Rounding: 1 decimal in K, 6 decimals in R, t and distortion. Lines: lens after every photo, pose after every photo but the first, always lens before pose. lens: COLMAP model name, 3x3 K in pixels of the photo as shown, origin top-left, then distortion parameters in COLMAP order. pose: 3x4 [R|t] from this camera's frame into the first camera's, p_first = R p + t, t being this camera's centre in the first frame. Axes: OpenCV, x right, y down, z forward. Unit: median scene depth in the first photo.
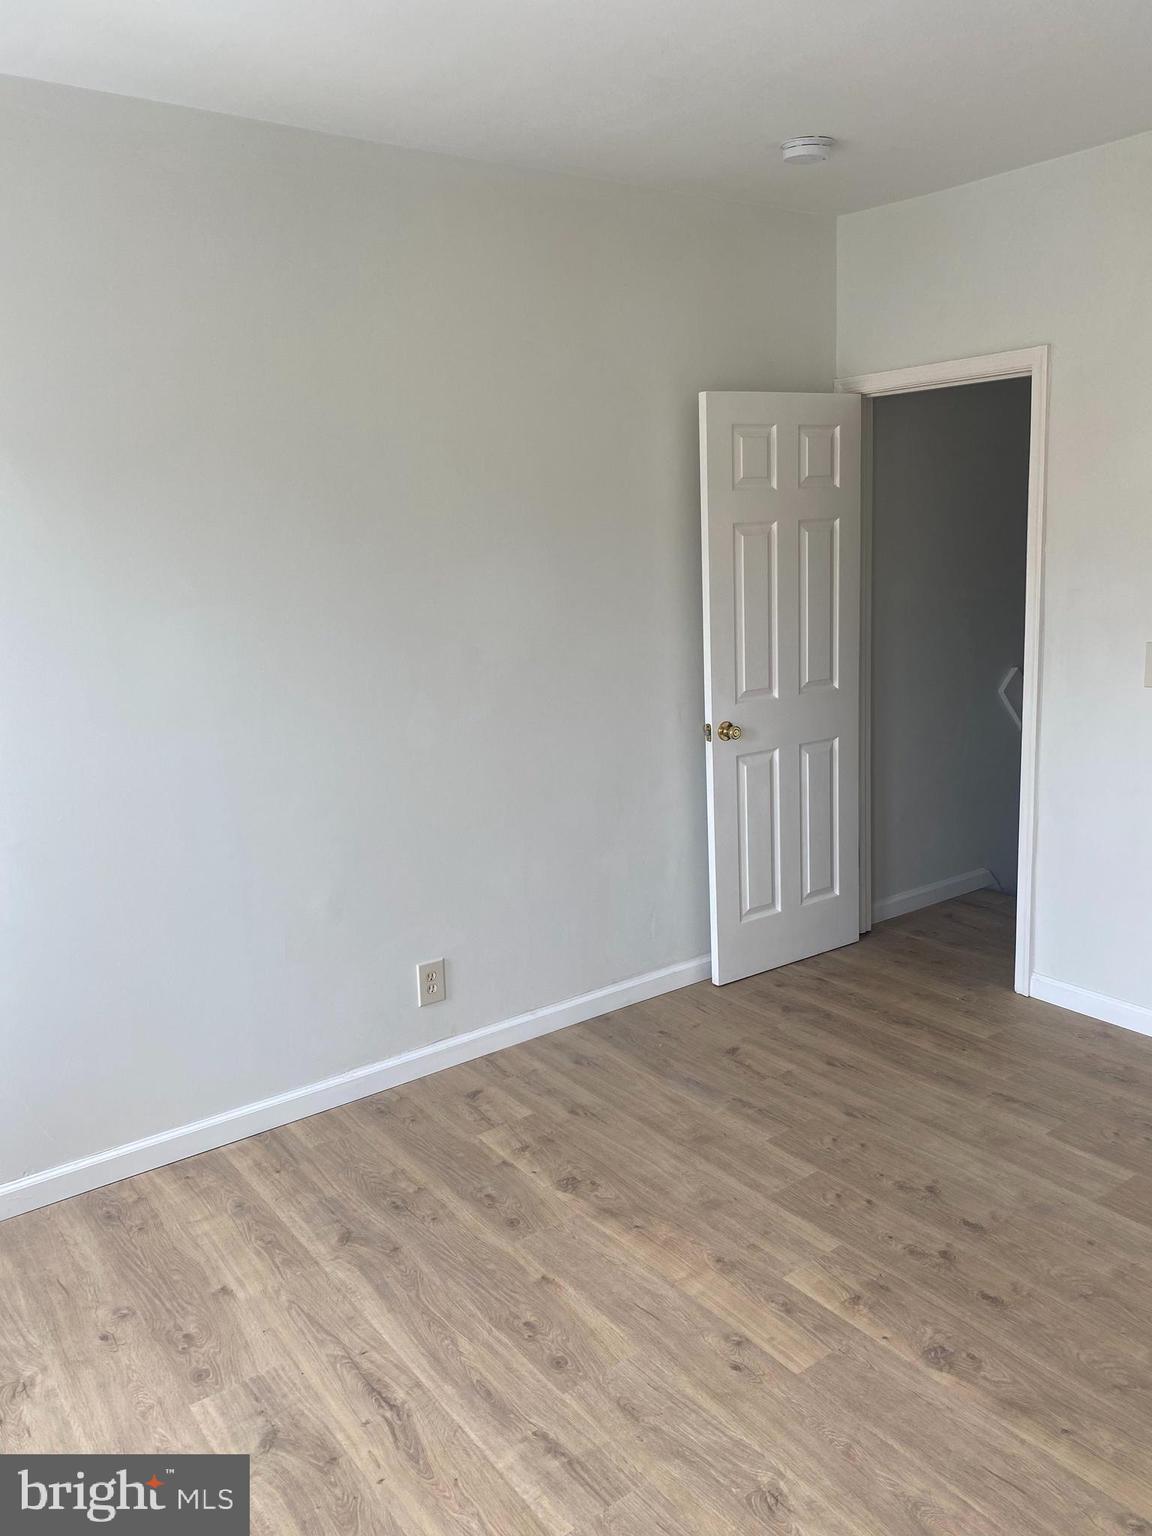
lens RADIAL K [[1164.5, 0, 584.7], [0, 1164.5, 769.3], [0, 0, 1]] dist [-0.002171, 0.007251]
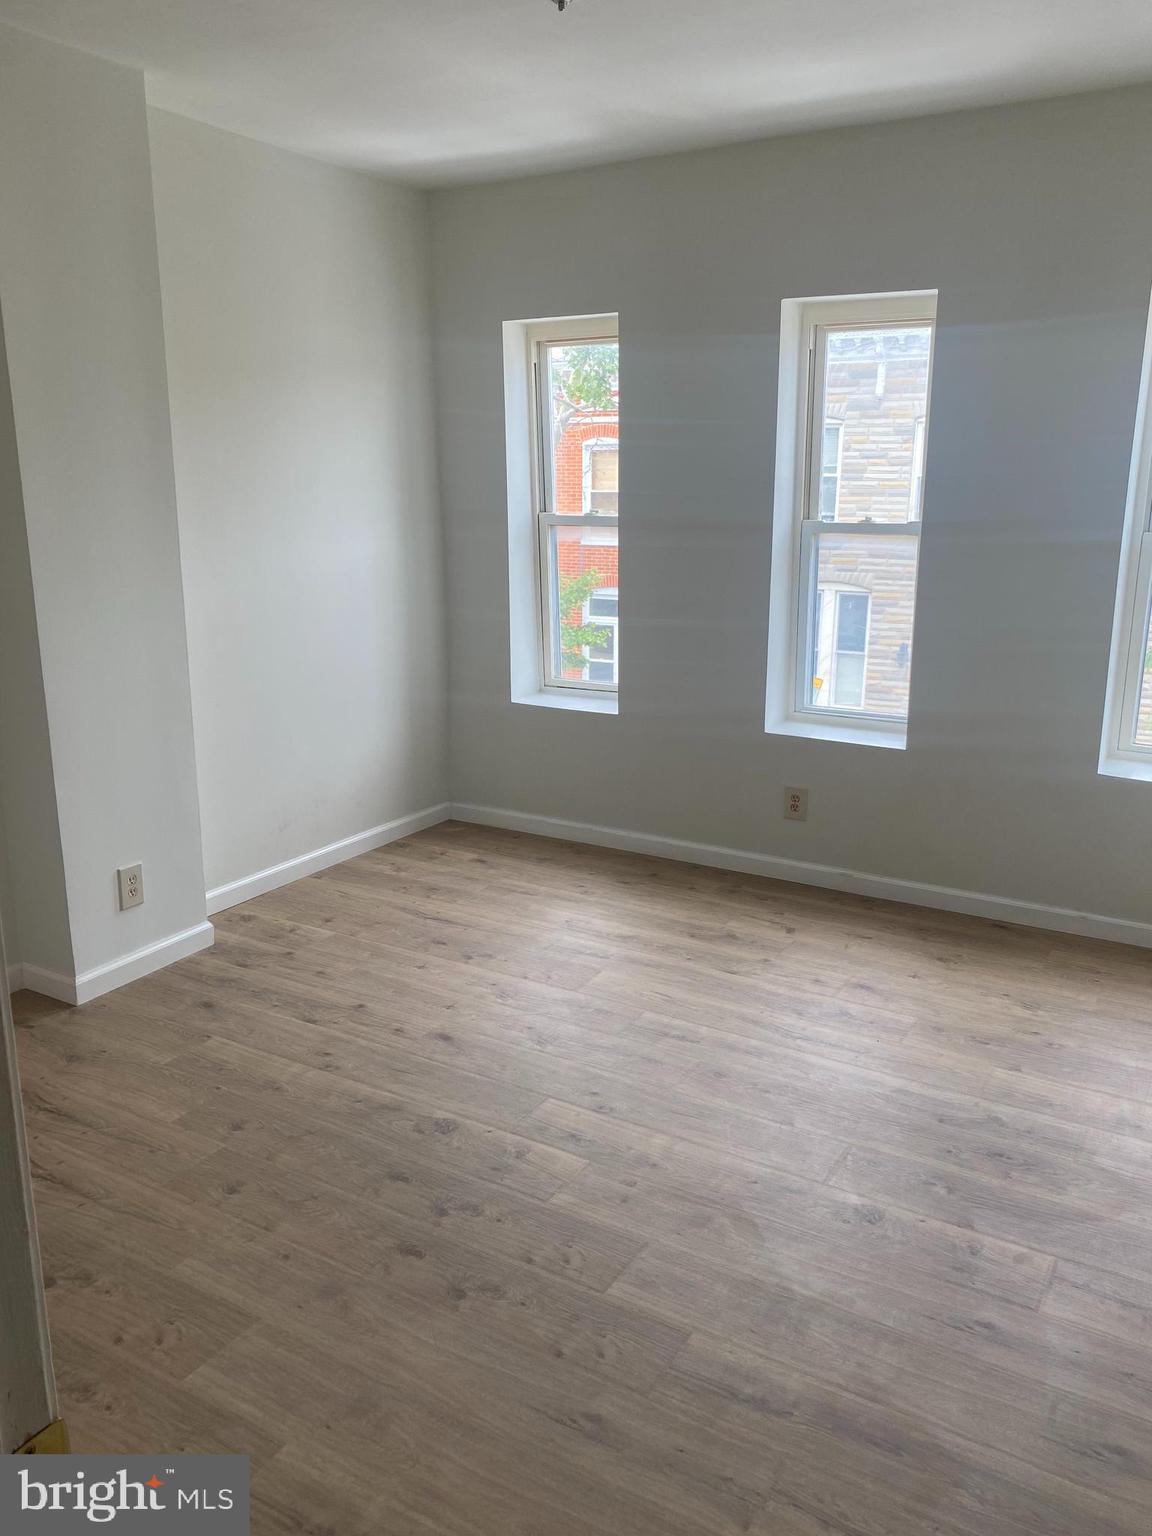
lens RADIAL K [[1215.1, 0, 580.5], [0, 1215.1, 757.6], [0, 0, 1]] dist [0.008026, 0.003821]
pose [[-0.916768, 0.127788, -0.378425, 0.585902], [-0.045574, 0.907785, 0.416952, -0.379796], [0.396811, 0.399494, -0.826405, 1.883892]]
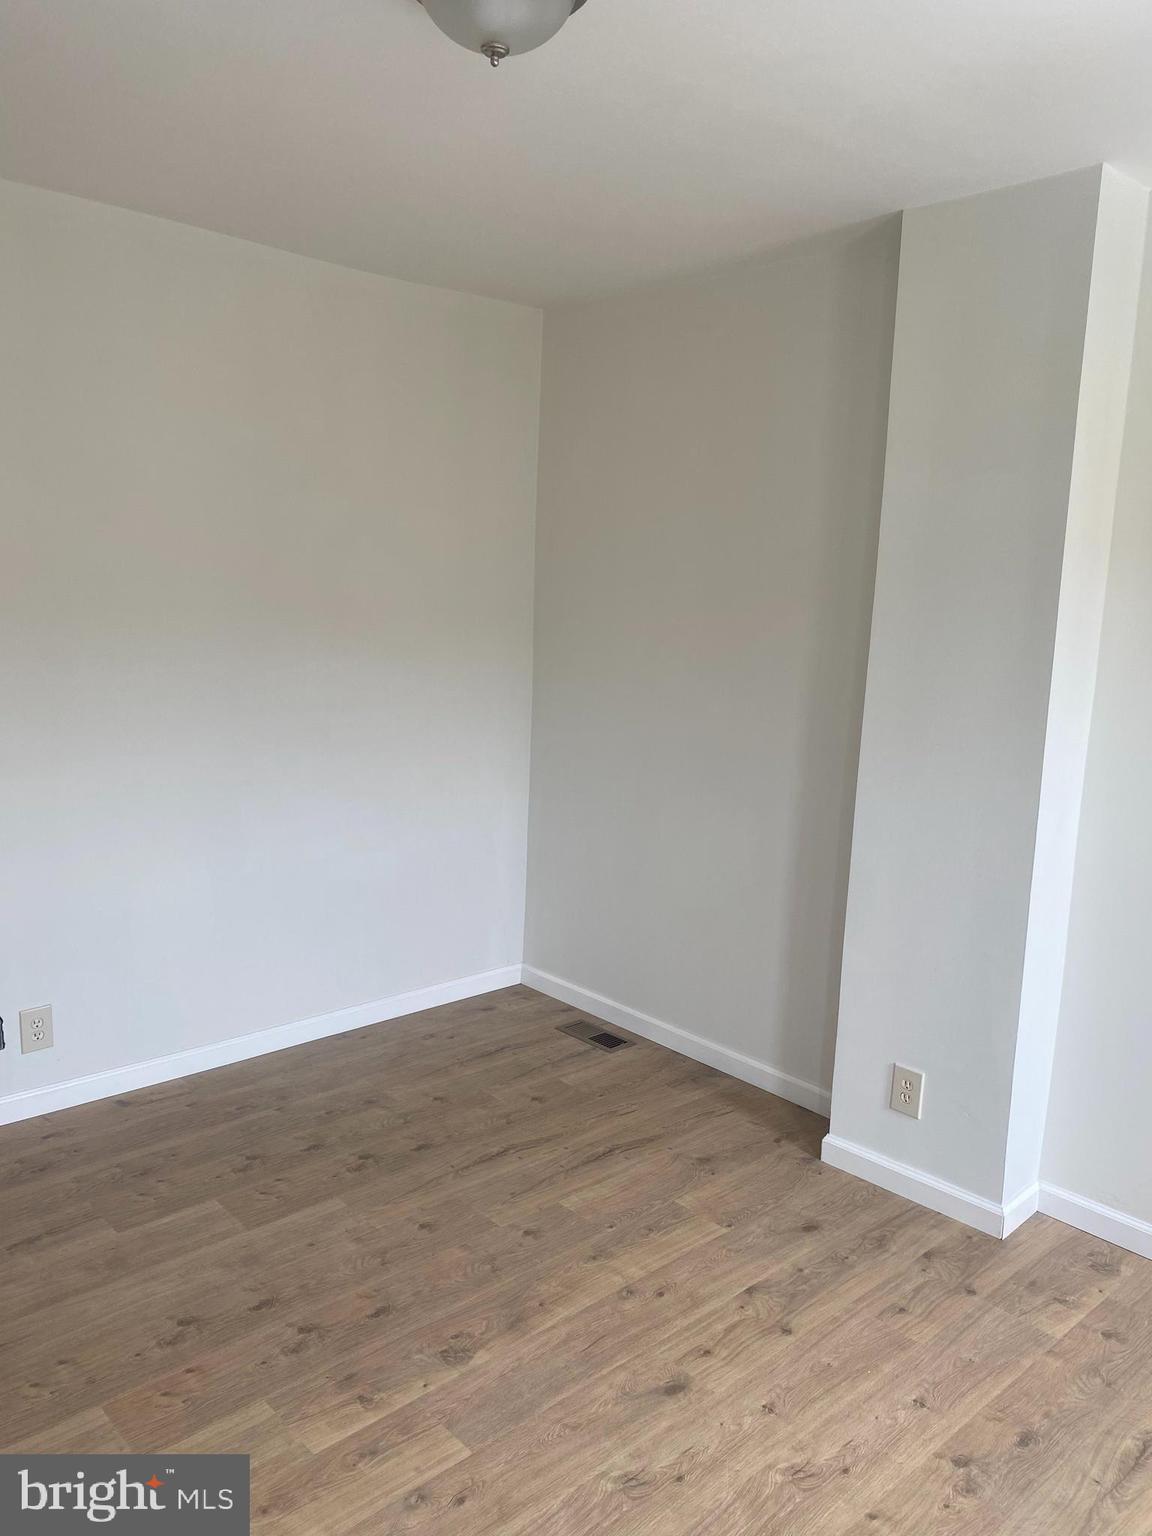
lens RADIAL K [[1164.5, 0, 584.7], [0, 1164.5, 769.3], [0, 0, 1]] dist [-0.002171, 0.007251]
pose [[-0.119899, -0.122606, 0.985186, -0.692496], [0.162501, 0.976538, 0.141307, -0.162615], [-0.979397, 0.177037, -0.097162, 0.850753]]
